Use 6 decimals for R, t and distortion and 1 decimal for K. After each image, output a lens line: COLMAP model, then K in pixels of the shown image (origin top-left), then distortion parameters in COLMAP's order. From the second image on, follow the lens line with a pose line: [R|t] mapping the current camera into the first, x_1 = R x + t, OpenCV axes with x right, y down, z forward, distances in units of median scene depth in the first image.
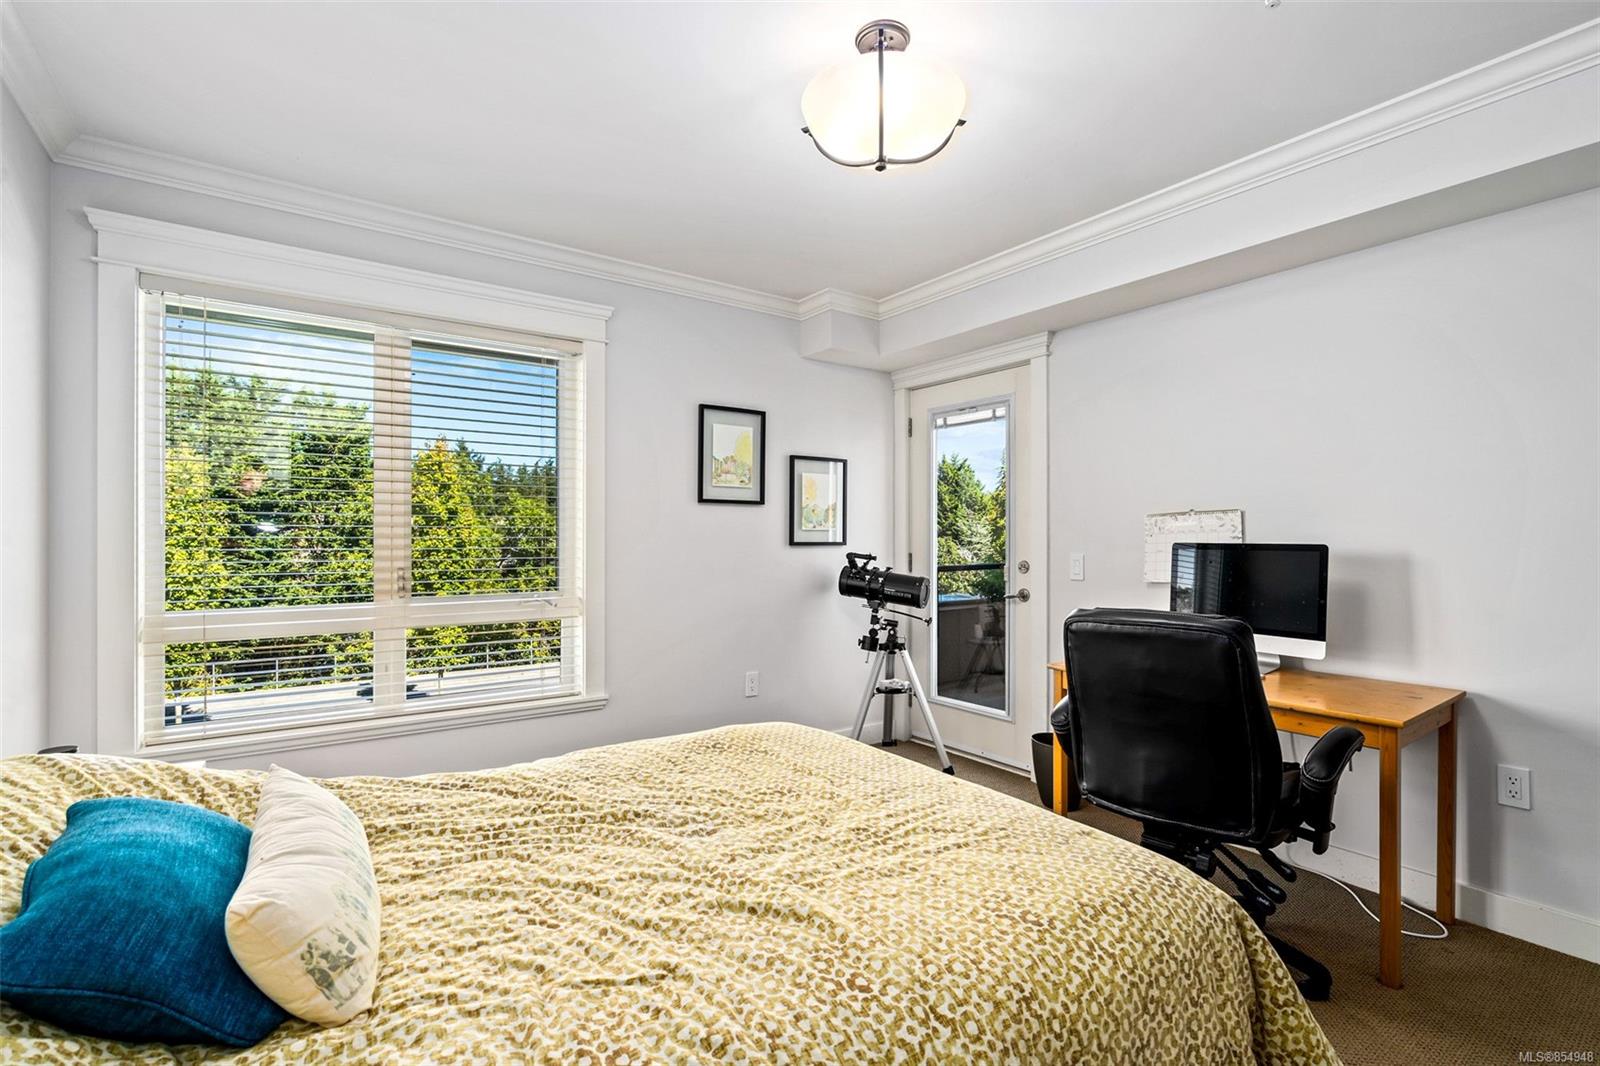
lens RADIAL K [[737.1, 0, 800.0], [0, 737.1, 533.0], [0, 0, 1]] dist [0.000407, 0.000254]
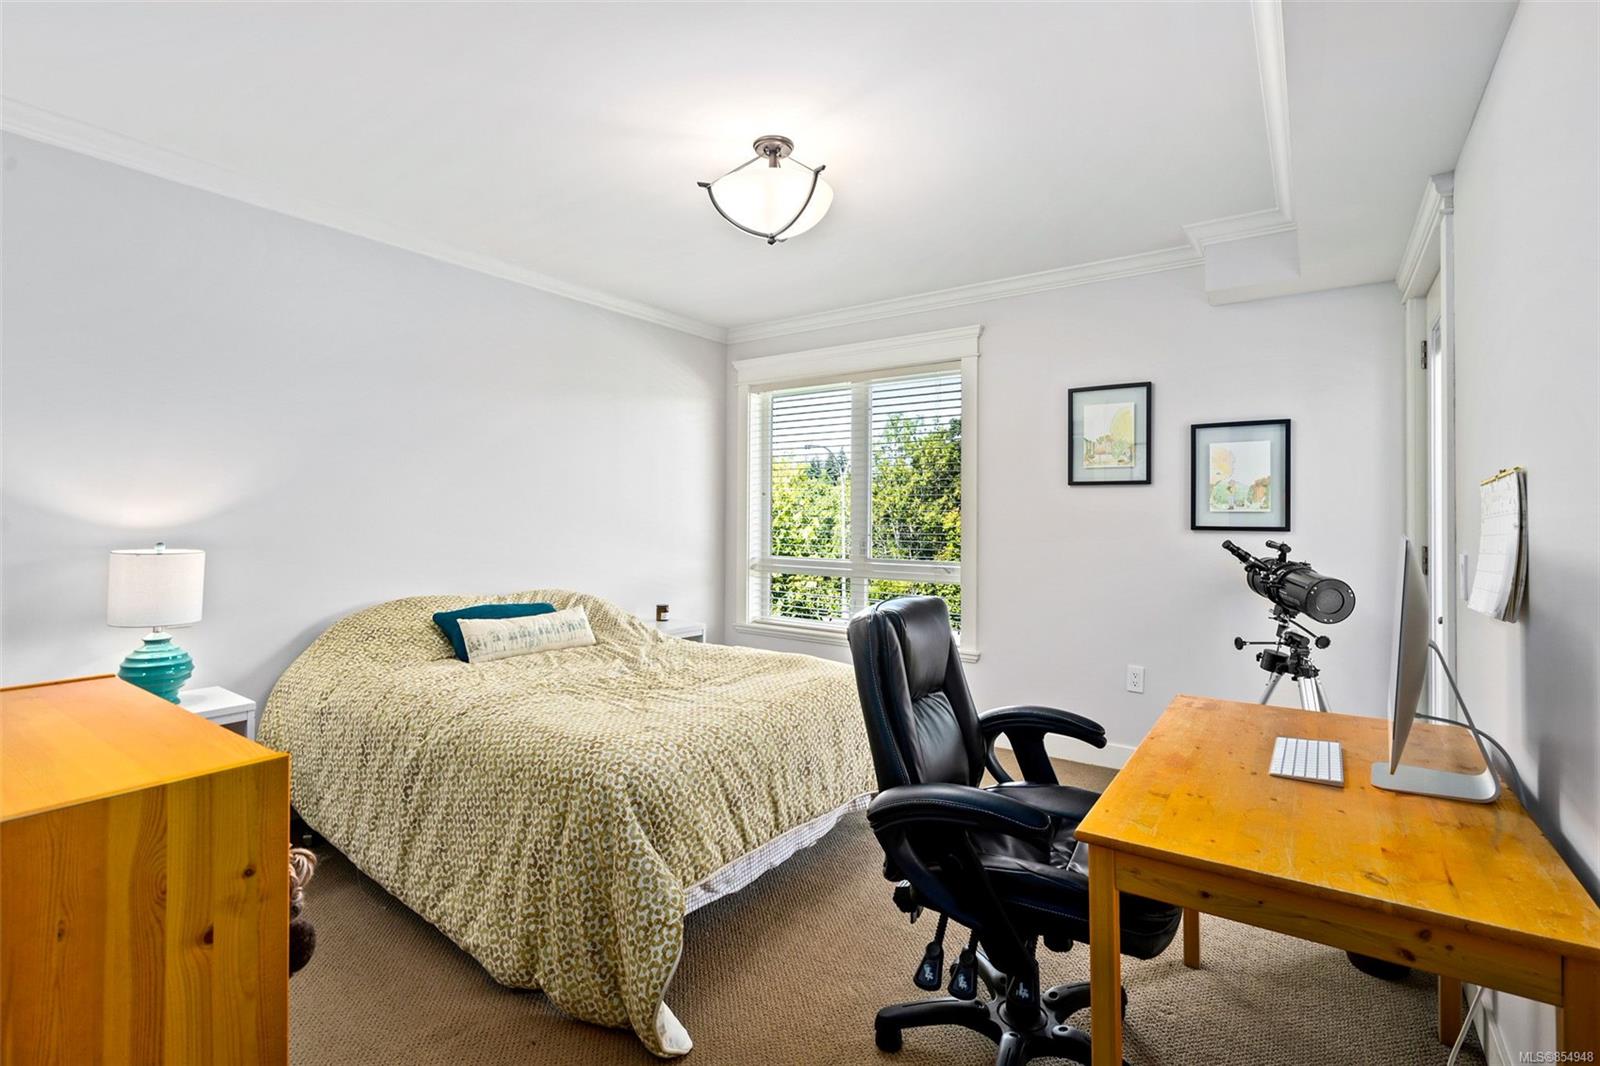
lens RADIAL K [[734.8, 0, 800.5], [0, 734.8, 511.7], [0, 0, 1]] dist [-0.000710, 0.000350]
pose [[0.324648, -0.000617, -0.945835, 0.689090], [-0.000683, 0.999999, -0.000887, -0.003377], [0.945835, 0.000934, 0.324648, 0.307391]]
